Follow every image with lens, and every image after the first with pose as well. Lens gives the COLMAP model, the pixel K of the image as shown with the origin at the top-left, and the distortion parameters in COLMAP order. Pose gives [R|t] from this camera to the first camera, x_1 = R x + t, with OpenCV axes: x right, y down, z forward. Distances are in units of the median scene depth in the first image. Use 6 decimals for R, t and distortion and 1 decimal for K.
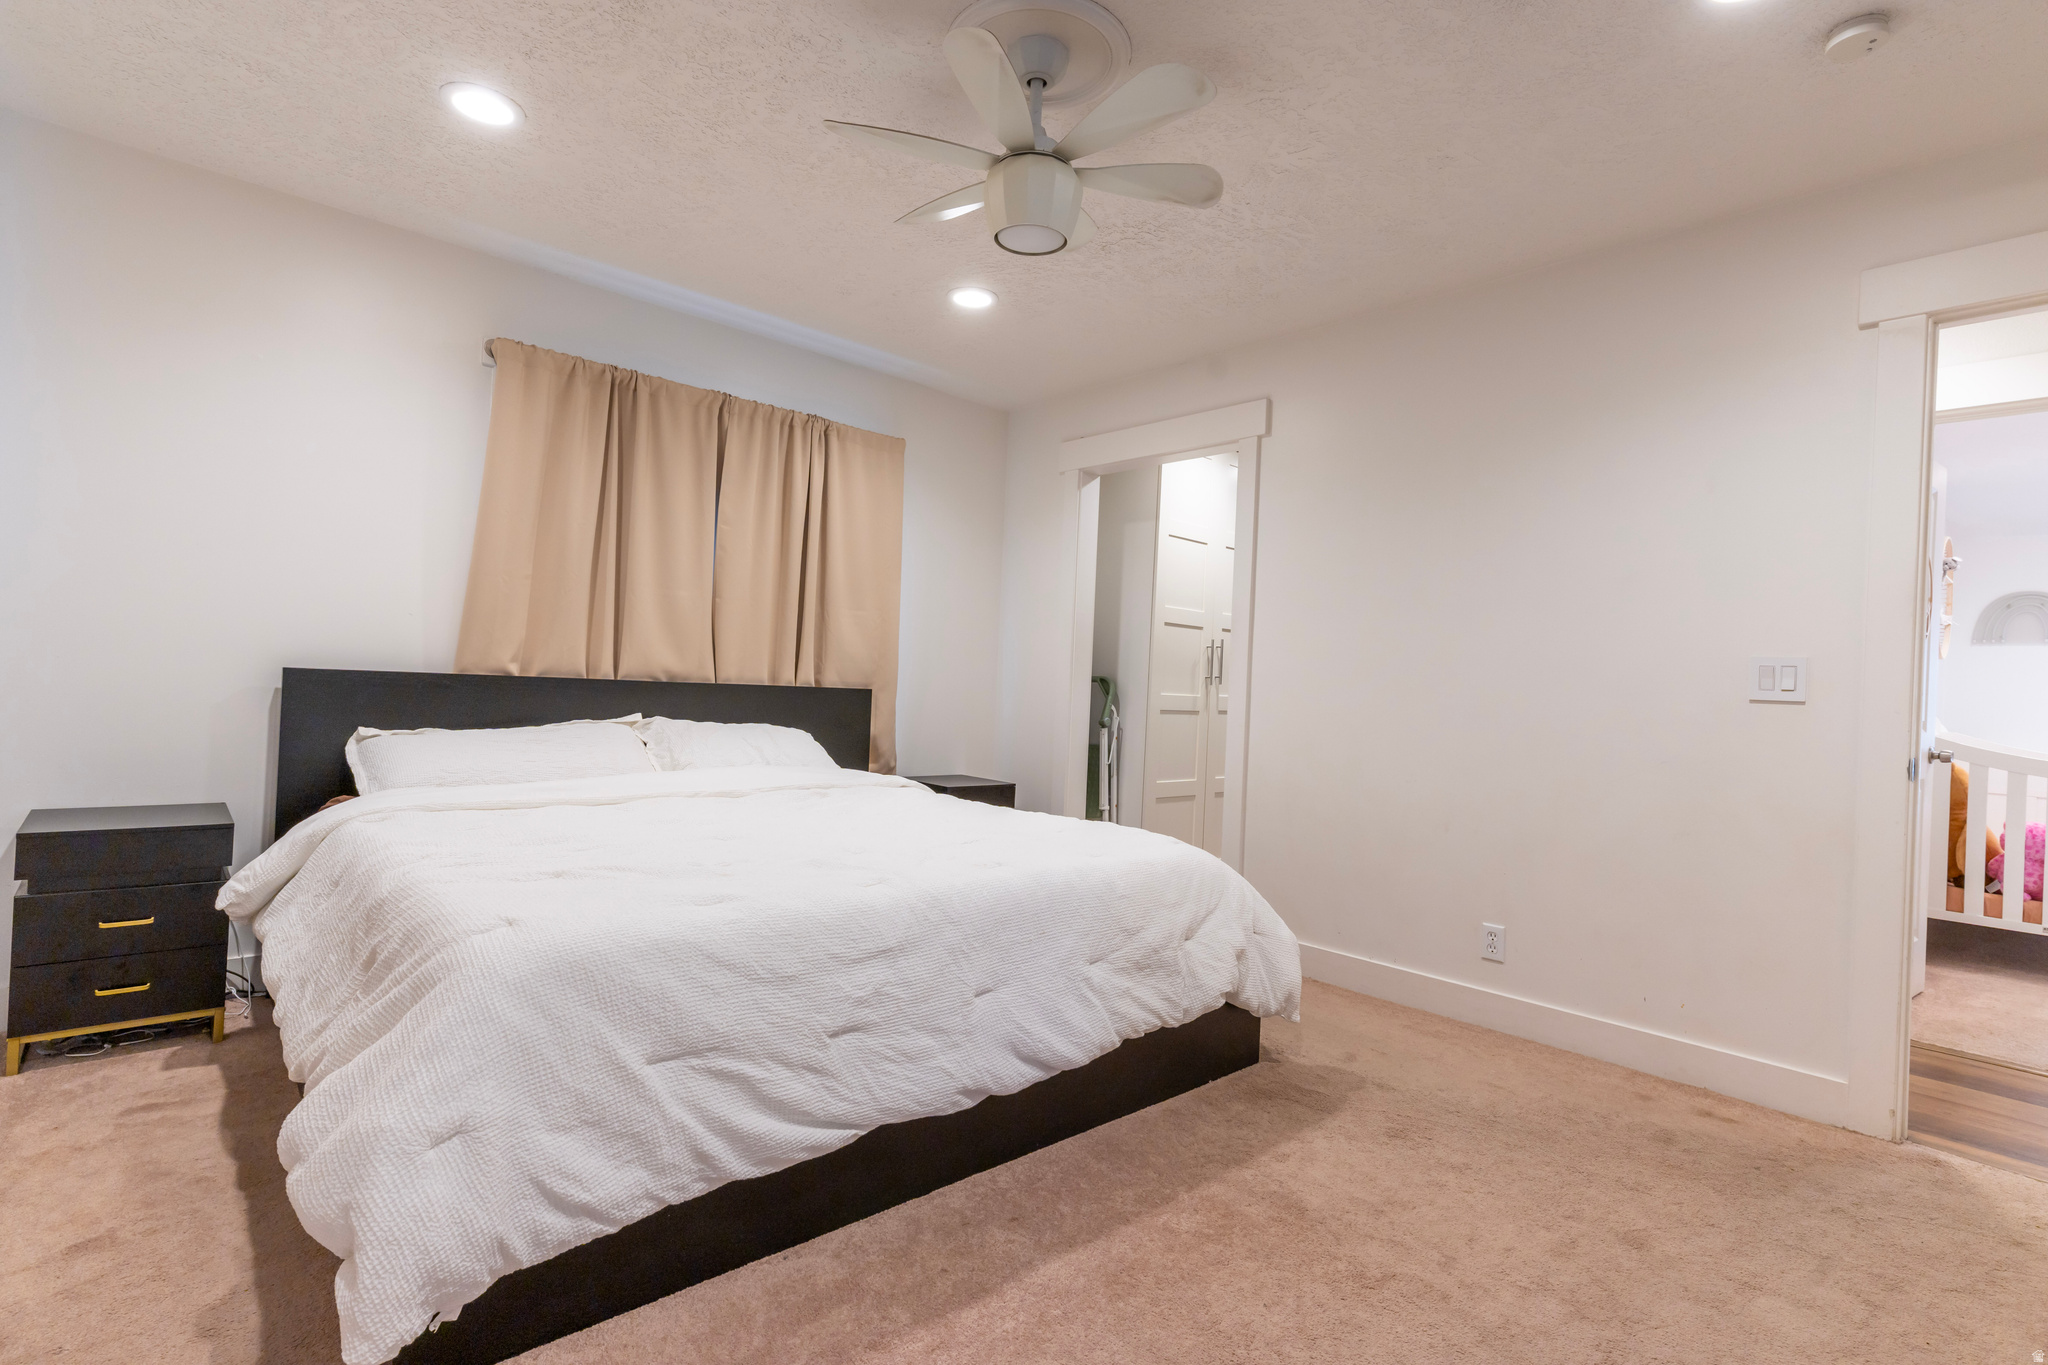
lens RADIAL K [[956.1, 0, 1021.9], [0, 956.1, 655.7], [0, 0, 1]] dist [-0.003363, -0.000550]
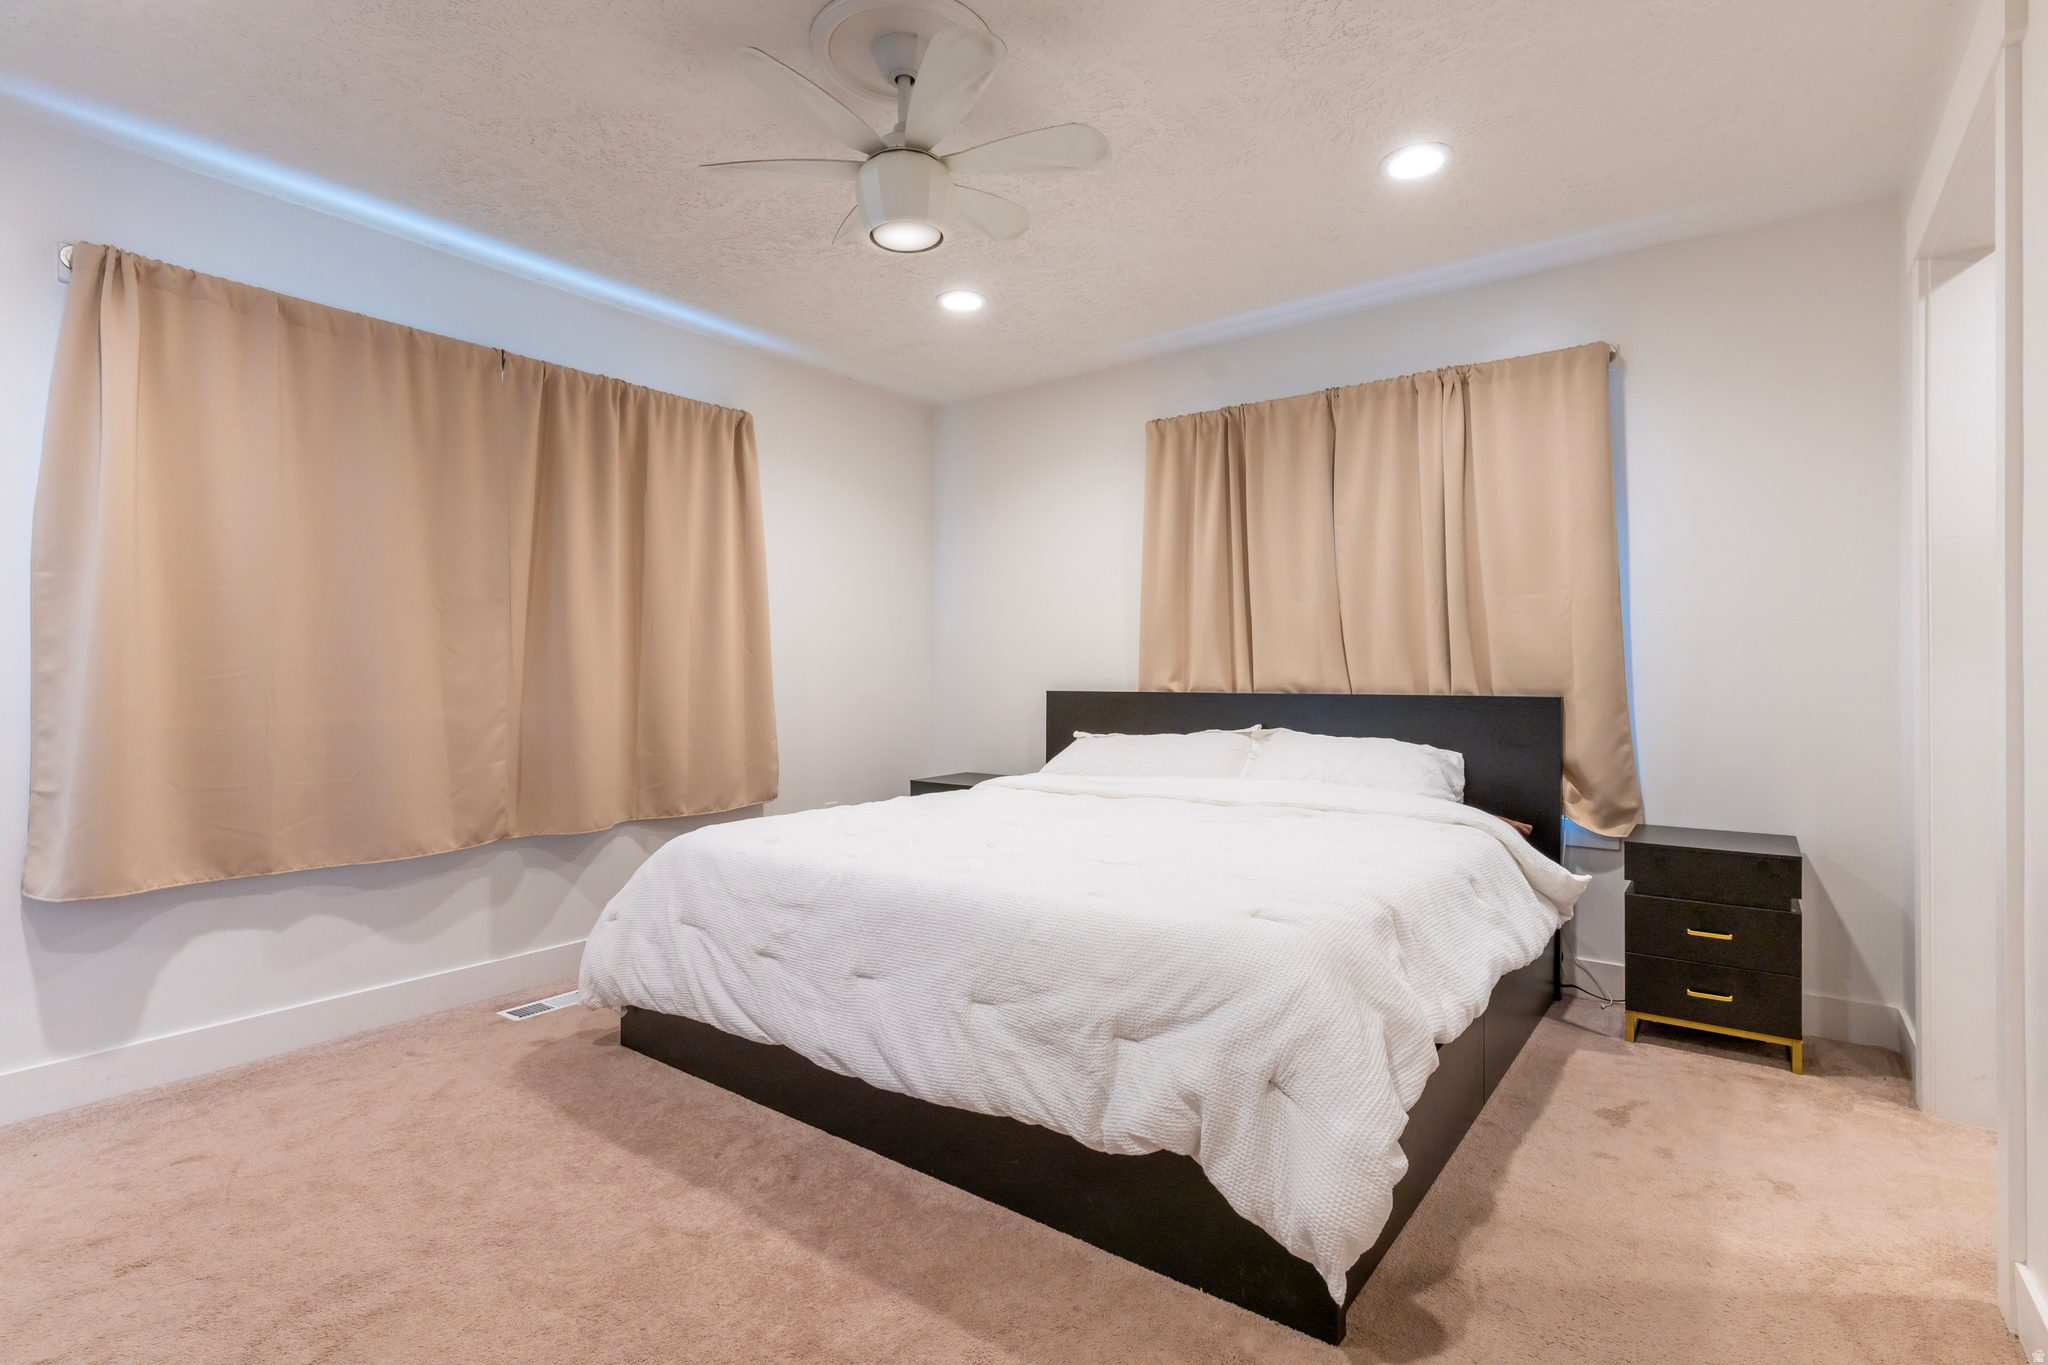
lens RADIAL K [[975.3, 0, 1032.4], [0, 975.3, 656.8], [0, 0, 1]] dist [0.000250, 0.000517]
pose [[0.188676, -0.067647, -0.979707, 0.664155], [0.037327, 0.997398, -0.061680, 0.047085], [0.981330, -0.024932, 0.190710, 0.612781]]
